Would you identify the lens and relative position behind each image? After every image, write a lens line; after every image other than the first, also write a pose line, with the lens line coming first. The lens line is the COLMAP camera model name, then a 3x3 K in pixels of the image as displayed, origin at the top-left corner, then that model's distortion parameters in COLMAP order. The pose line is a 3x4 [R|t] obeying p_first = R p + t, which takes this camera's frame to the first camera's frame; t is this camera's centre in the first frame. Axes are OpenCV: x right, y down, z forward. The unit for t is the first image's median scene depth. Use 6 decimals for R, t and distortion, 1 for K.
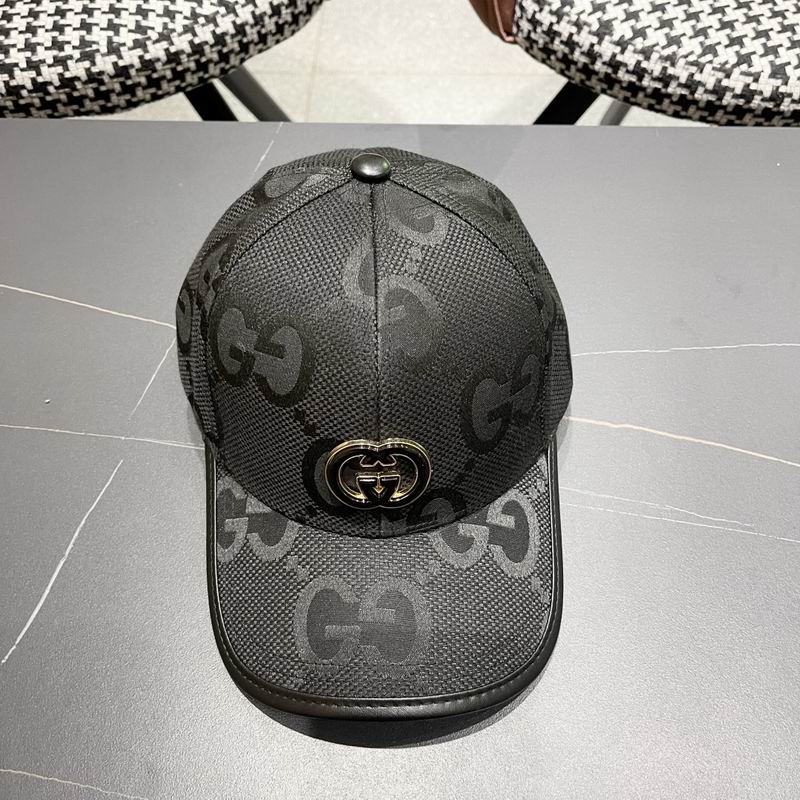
lens RADIAL K [[838.7, 0, 400.7], [0, 838.7, 414.5], [0, 0, 1]] dist [0.018542, 0.000000]
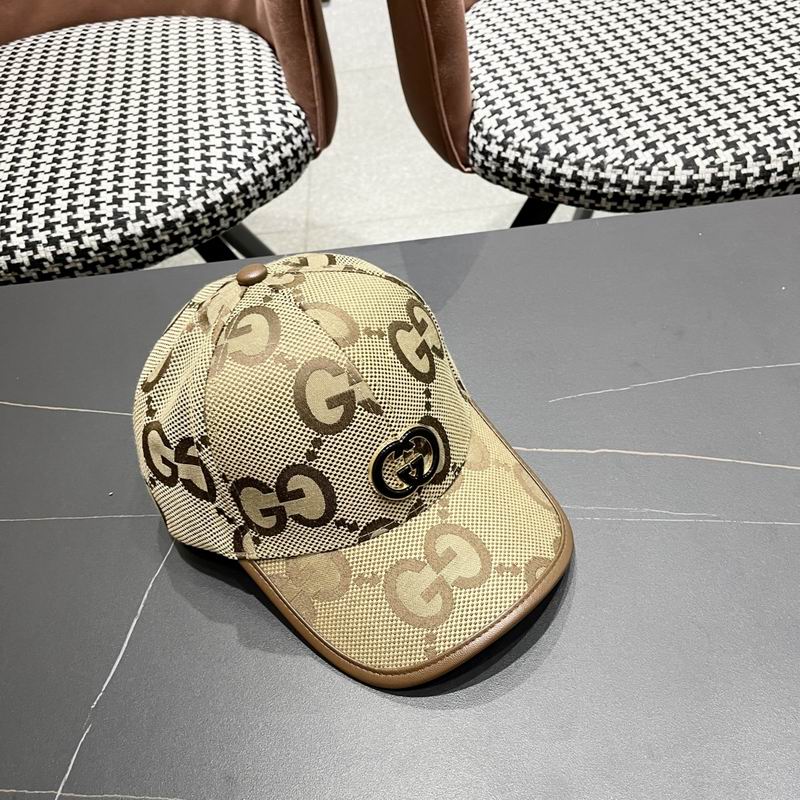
lens RADIAL K [[838.7, 0, 413.2], [0, 838.7, 402.6], [0, 0, 1]] dist [0.018542, 0.000000]
pose [[0.992129, -0.125152, 0.004133, 0.006895], [0.123799, 0.975376, -0.182527, 0.092706], [0.018813, 0.181602, 0.983192, -0.123768]]
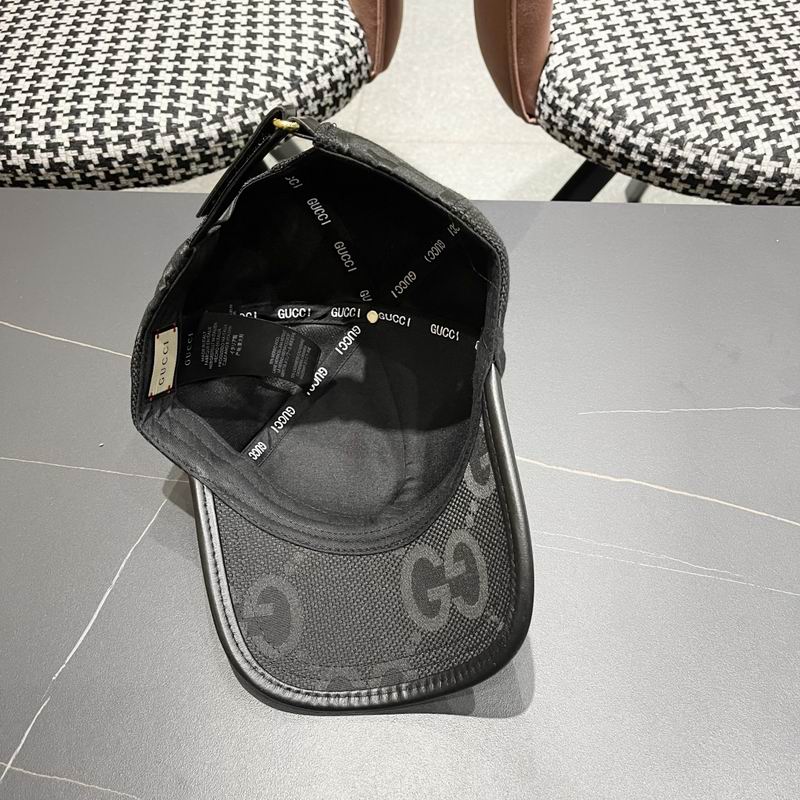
lens RADIAL K [[838.7, 0, 401.2], [0, 838.7, 410.2], [0, 0, 1]] dist [0.018542, 0.000000]
pose [[0.998916, 0.021606, -0.041234, 0.014785], [-0.024255, 0.997599, -0.064869, 0.000802], [0.039734, 0.065799, 0.997041, -0.068642]]
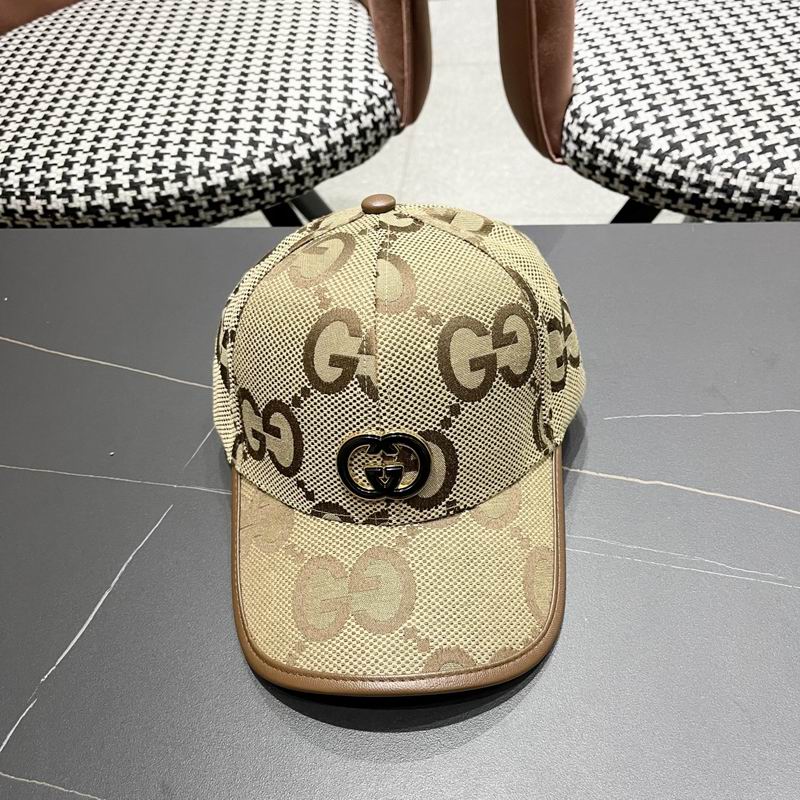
lens RADIAL K [[838.7, 0, 400.0], [0, 838.7, 408.4], [0, 0, 1]] dist [0.018542, 0.000000]
pose [[0.993907, 0.006687, -0.110016, 0.051749], [-0.027534, 0.981574, -0.189090, 0.089488], [0.106725, 0.190967, 0.975777, -0.025618]]
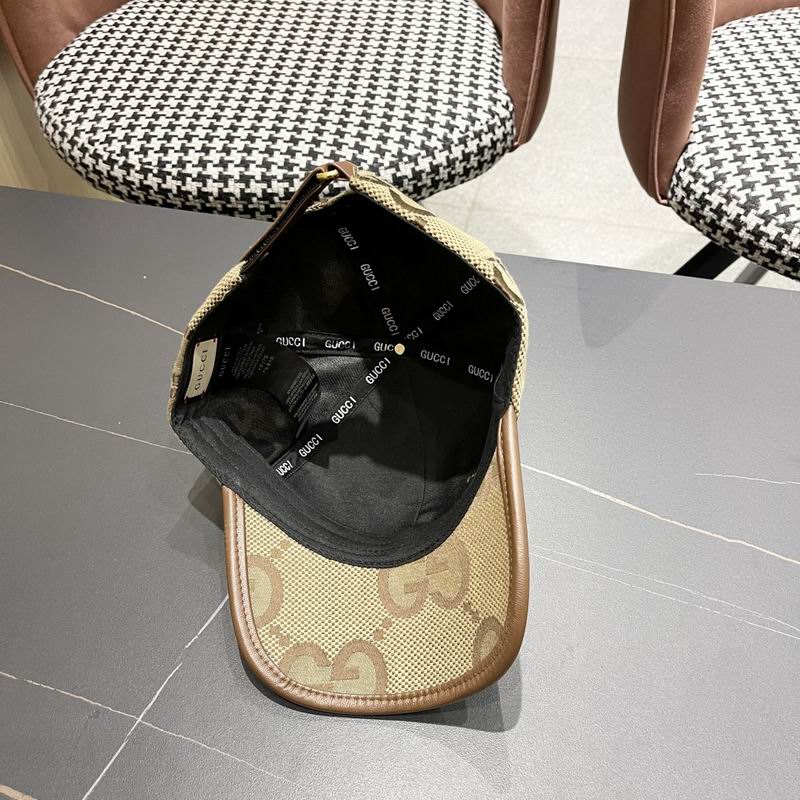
lens RADIAL K [[838.7, 0, 407.1], [0, 838.7, 410.2], [0, 0, 1]] dist [0.018542, 0.000000]
pose [[0.982665, 0.142500, -0.118590, -0.041198], [-0.158469, 0.977617, -0.138392, 0.048119], [0.096214, 0.154786, 0.983252, -0.122727]]
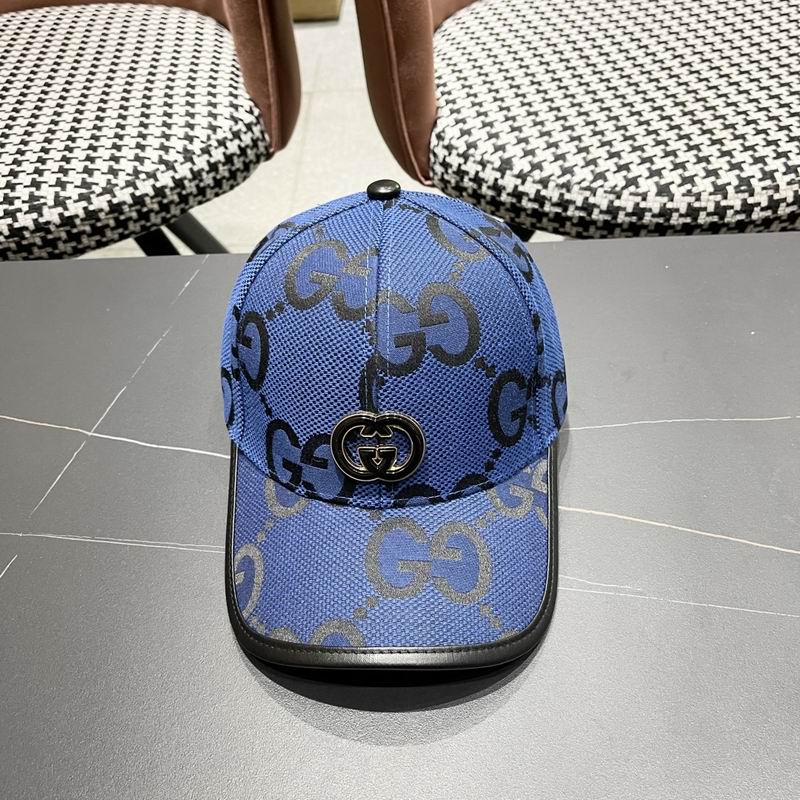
lens RADIAL K [[838.7, 0, 398.6], [0, 838.7, 409.6], [0, 0, 1]] dist [0.018542, 0.000000]
pose [[0.998929, -0.044336, -0.013263, 0.101903], [0.040479, 0.976019, -0.213890, 0.082733], [0.022428, 0.213124, 0.976768, -0.007063]]
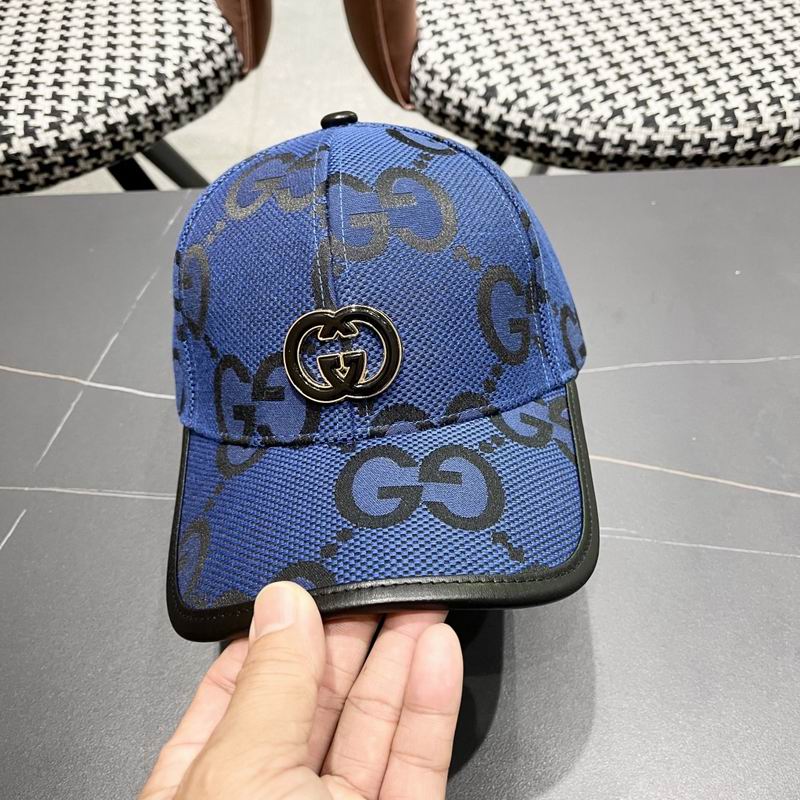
lens RADIAL K [[838.7, 0, 399.9], [0, 838.7, 398.1], [0, 0, 1]] dist [0.018542, 0.000000]
pose [[0.997675, -0.059202, 0.033751, 0.065878], [0.062544, 0.992126, -0.108506, 0.041144], [-0.027062, 0.110365, 0.993523, -0.026130]]
